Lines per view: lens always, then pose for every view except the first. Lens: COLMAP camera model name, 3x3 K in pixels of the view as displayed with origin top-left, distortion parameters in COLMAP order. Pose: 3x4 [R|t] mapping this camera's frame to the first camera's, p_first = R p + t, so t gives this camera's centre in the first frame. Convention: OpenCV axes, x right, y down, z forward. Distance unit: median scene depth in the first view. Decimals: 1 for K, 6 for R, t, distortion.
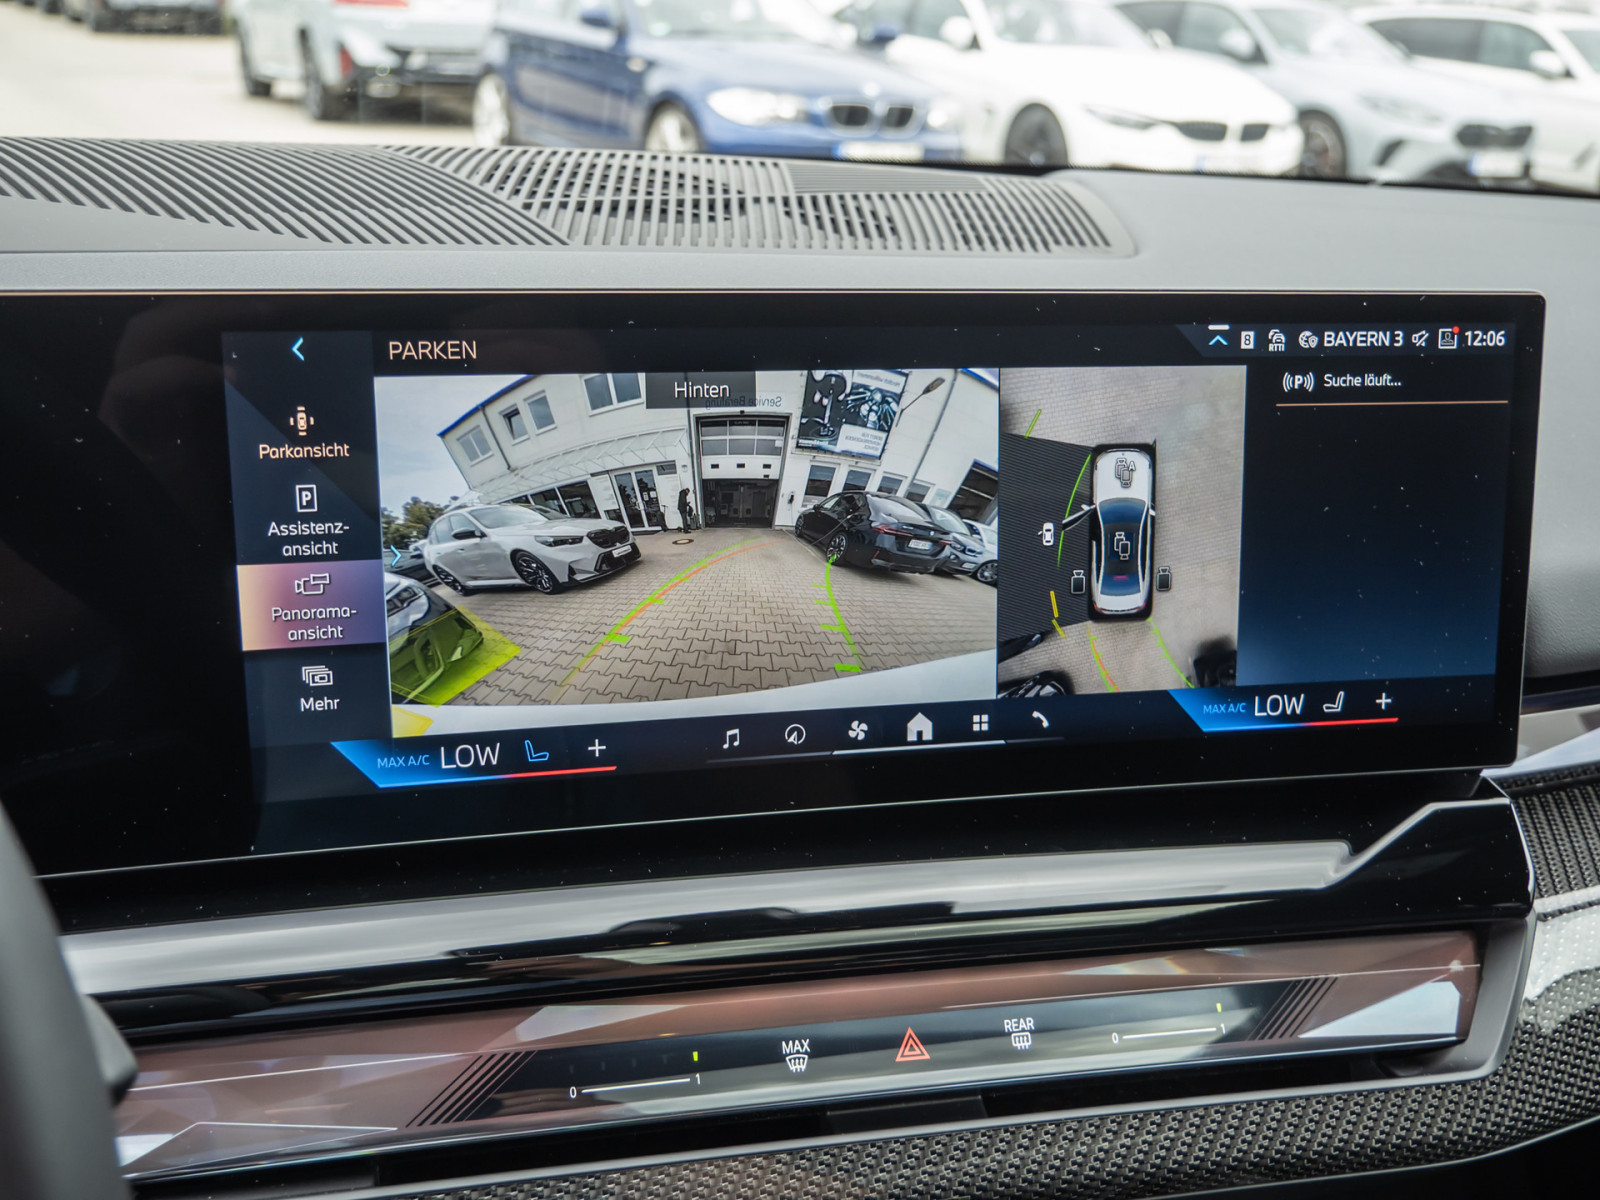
lens RADIAL K [[1564.8, 0, 769.2], [0, 1564.8, 611.8], [0, 0, 1]] dist [-0.018573, 0.000000]
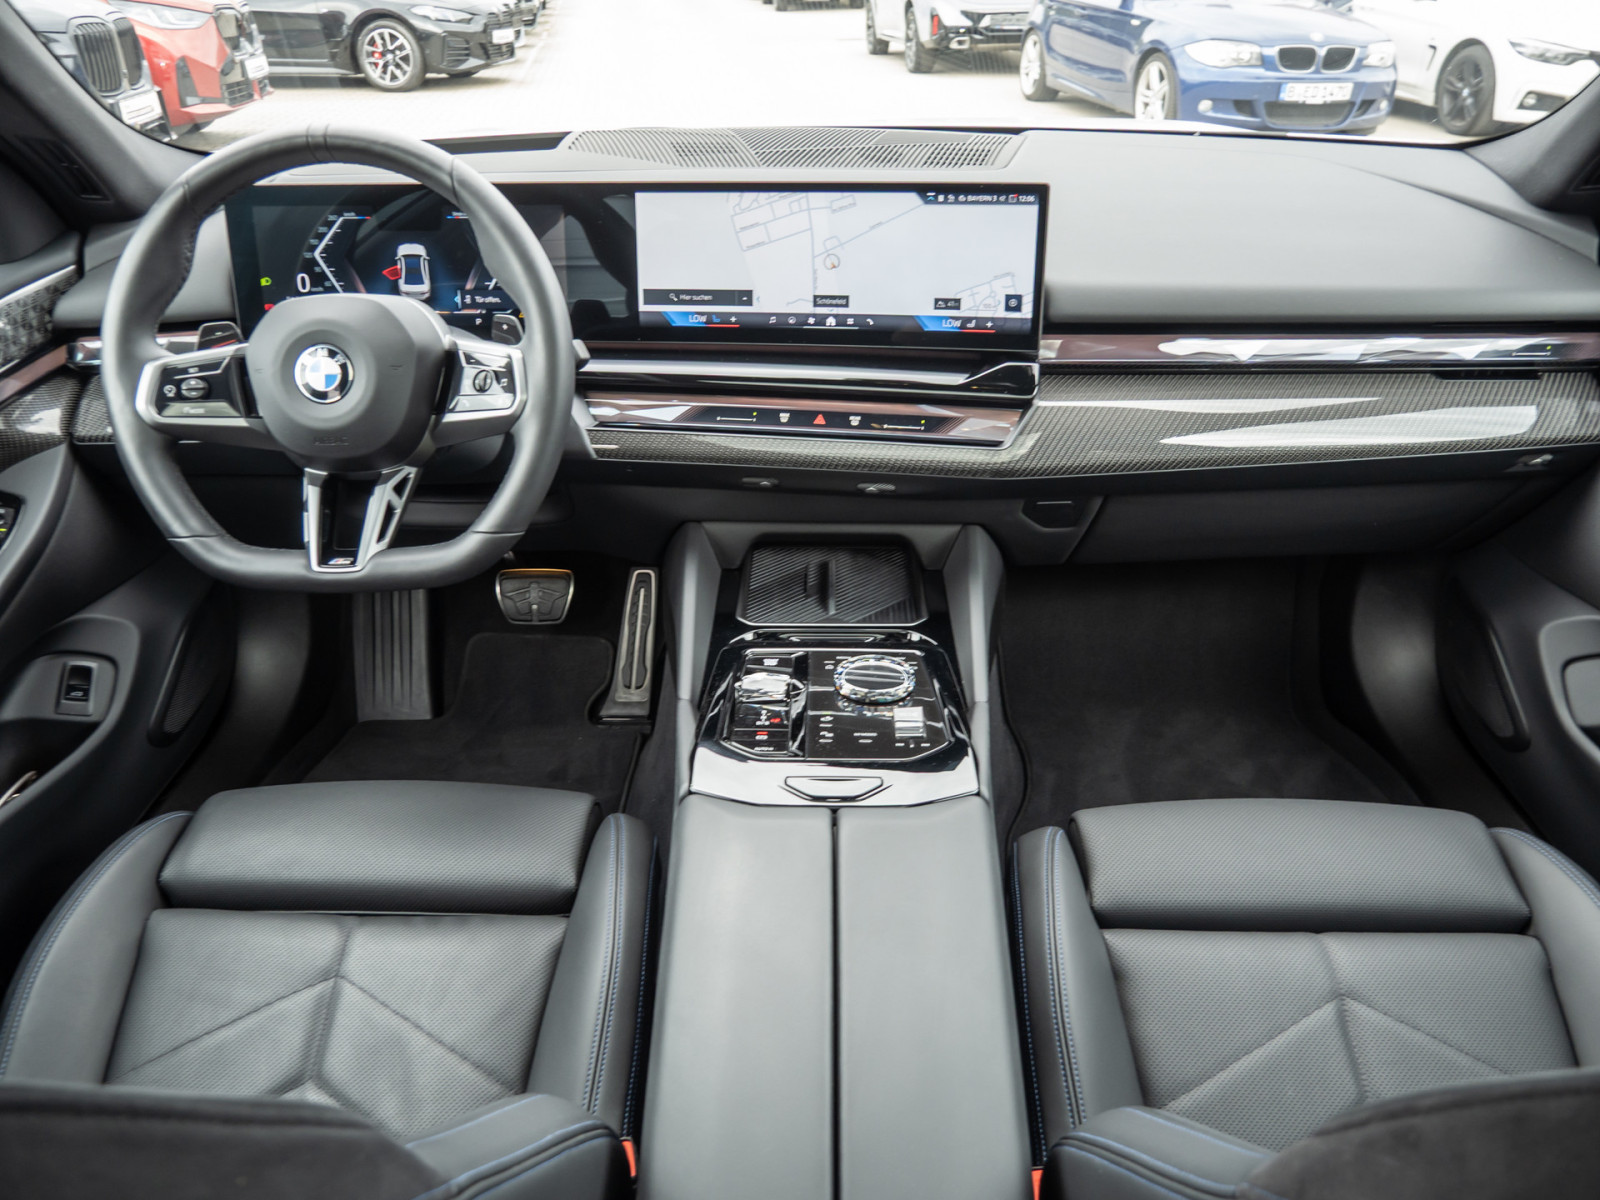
lens RADIAL K [[1141.7, 0, 794.7], [0, 1141.7, 611.6], [0, 0, 1]] dist [-0.037253, 0.004344]
pose [[0.927764, 0.131478, -0.349237, 0.886282], [-0.078403, 0.983664, 0.162043, 0.275591], [0.364837, -0.122956, 0.922917, -1.220674]]
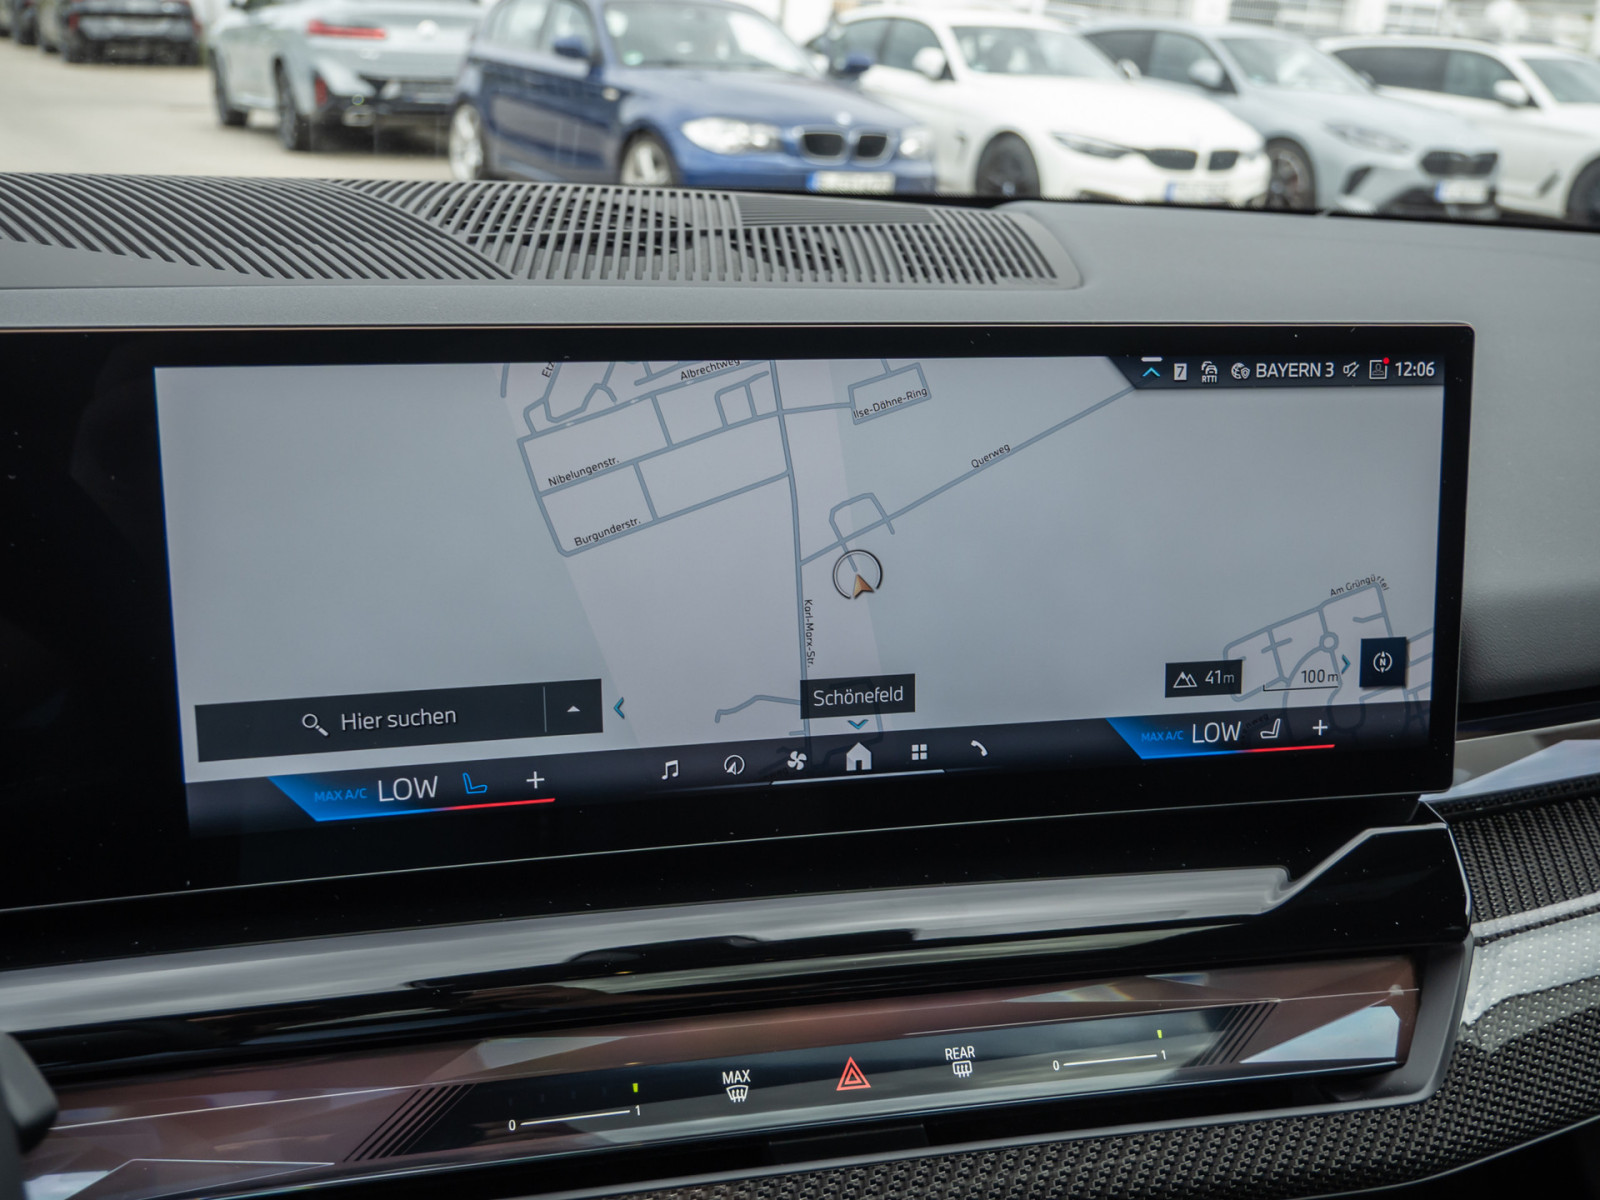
lens RADIAL K [[1564.8, 0, 770.4], [0, 1564.8, 610.6], [0, 0, 1]] dist [-0.018573, 0.000000]
pose [[0.999874, -0.005346, 0.014922, 0.023816], [0.005606, 0.999832, -0.017453, -0.002826], [-0.014826, 0.017535, 0.999736, -0.005792]]
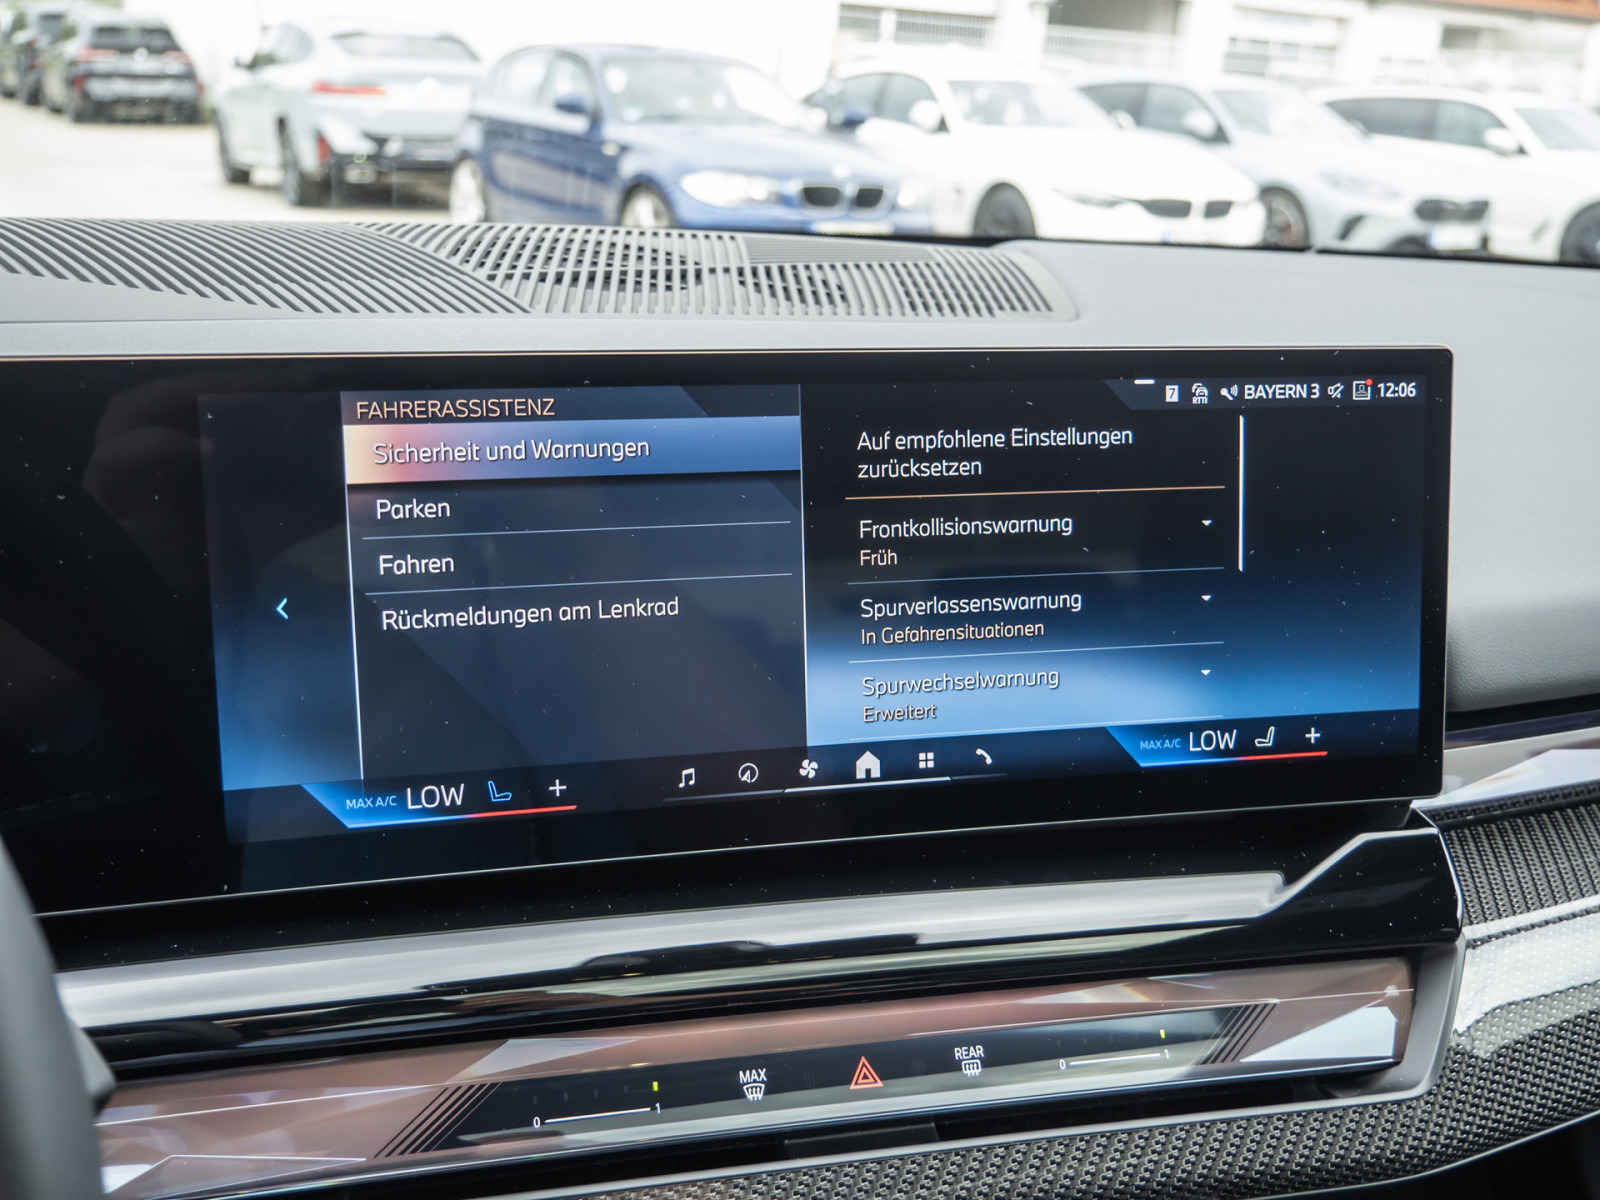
lens RADIAL K [[1564.8, 0, 770.8], [0, 1564.8, 611.8], [0, 0, 1]] dist [-0.018573, 0.000000]
pose [[0.999814, -0.012887, 0.014377, 0.016754], [0.013573, 0.998723, -0.048655, 0.020499], [-0.013732, 0.048841, 0.998712, -0.044300]]
